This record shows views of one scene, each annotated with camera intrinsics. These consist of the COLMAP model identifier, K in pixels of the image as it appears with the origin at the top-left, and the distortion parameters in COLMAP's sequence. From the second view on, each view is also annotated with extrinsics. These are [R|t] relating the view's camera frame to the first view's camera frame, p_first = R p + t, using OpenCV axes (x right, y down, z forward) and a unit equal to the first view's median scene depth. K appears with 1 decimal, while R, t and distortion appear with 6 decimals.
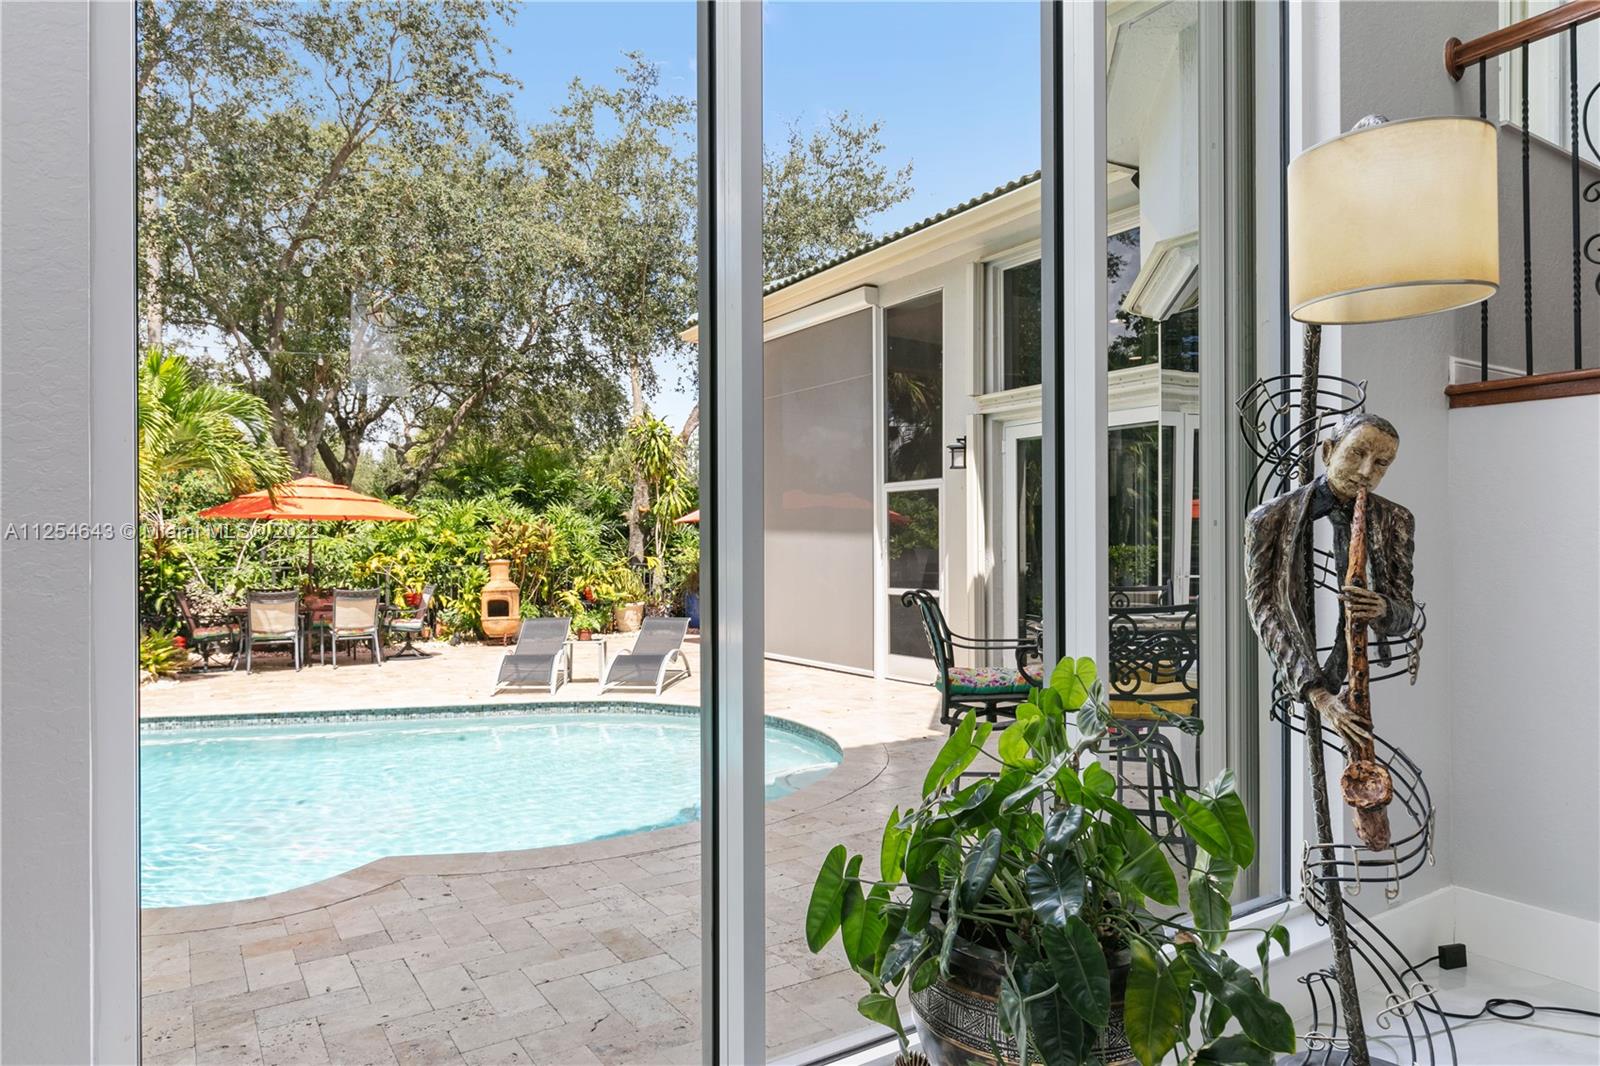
lens RADIAL K [[977.4, 0, 800.0], [0, 977.4, 533.0], [0, 0, 1]] dist [-0.001699, -0.000250]
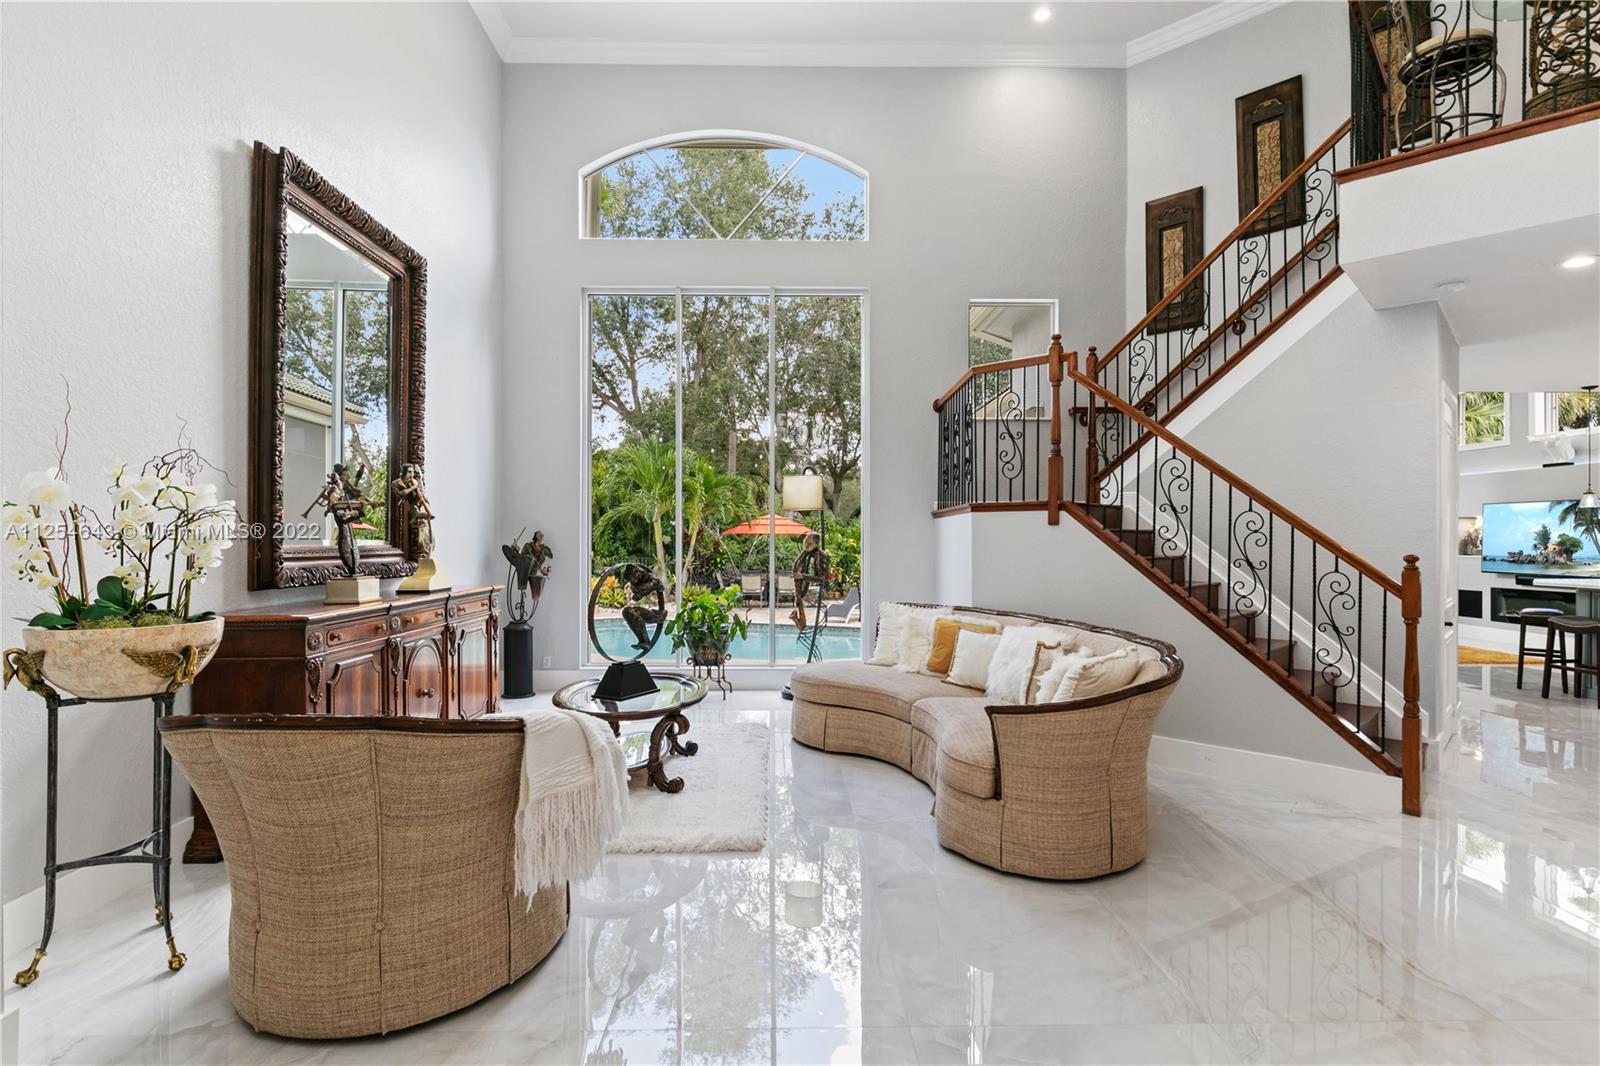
lens RADIAL K [[787.3, 0, 804.3], [0, 787.3, 540.1], [0, 0, 1]] dist [-0.000913, -0.000391]
pose [[0.850507, 0.004734, -0.525943, 0.375542], [0.000824, 0.999946, 0.010332, -0.017924], [0.525964, -0.009221, 0.850457, -0.318127]]
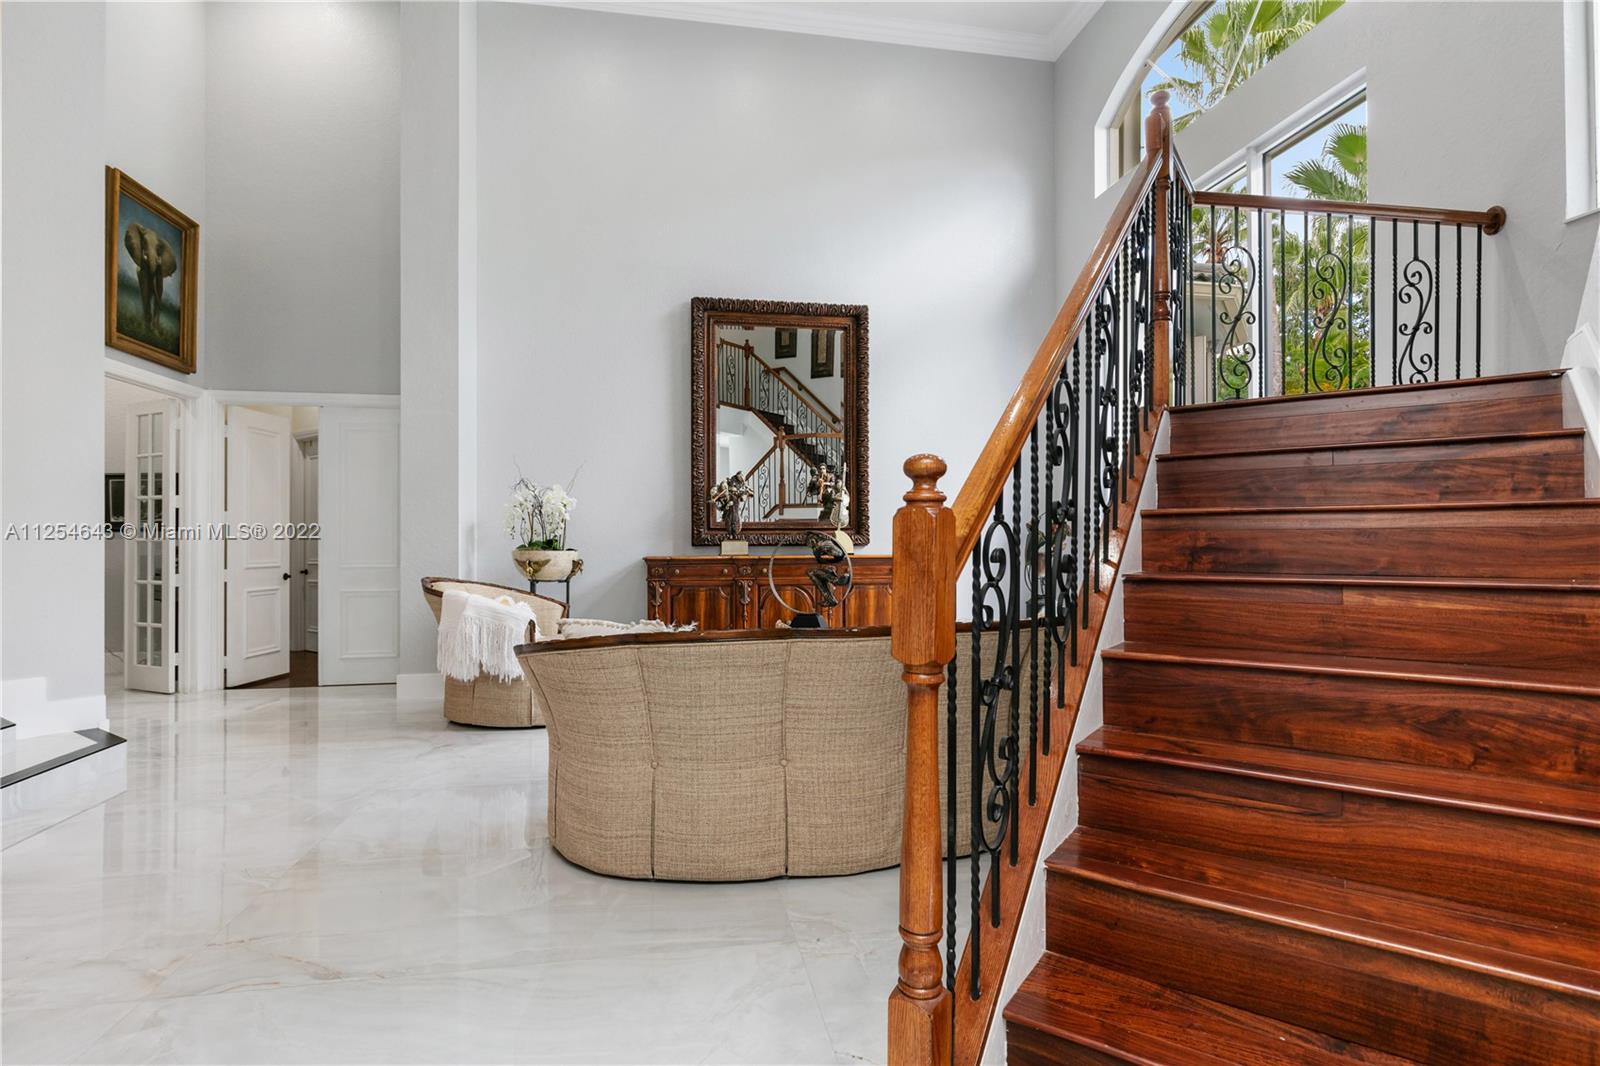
lens RADIAL K [[787.3, 0, 804.3], [0, 787.3, 540.1], [0, 0, 1]] dist [-0.000913, -0.000391]
pose [[-0.386208, 0.003000, -0.922407, 0.513033], [0.011643, 0.999931, -0.001622, 0.001945], [0.922338, -0.011366, -0.386217, 0.108294]]
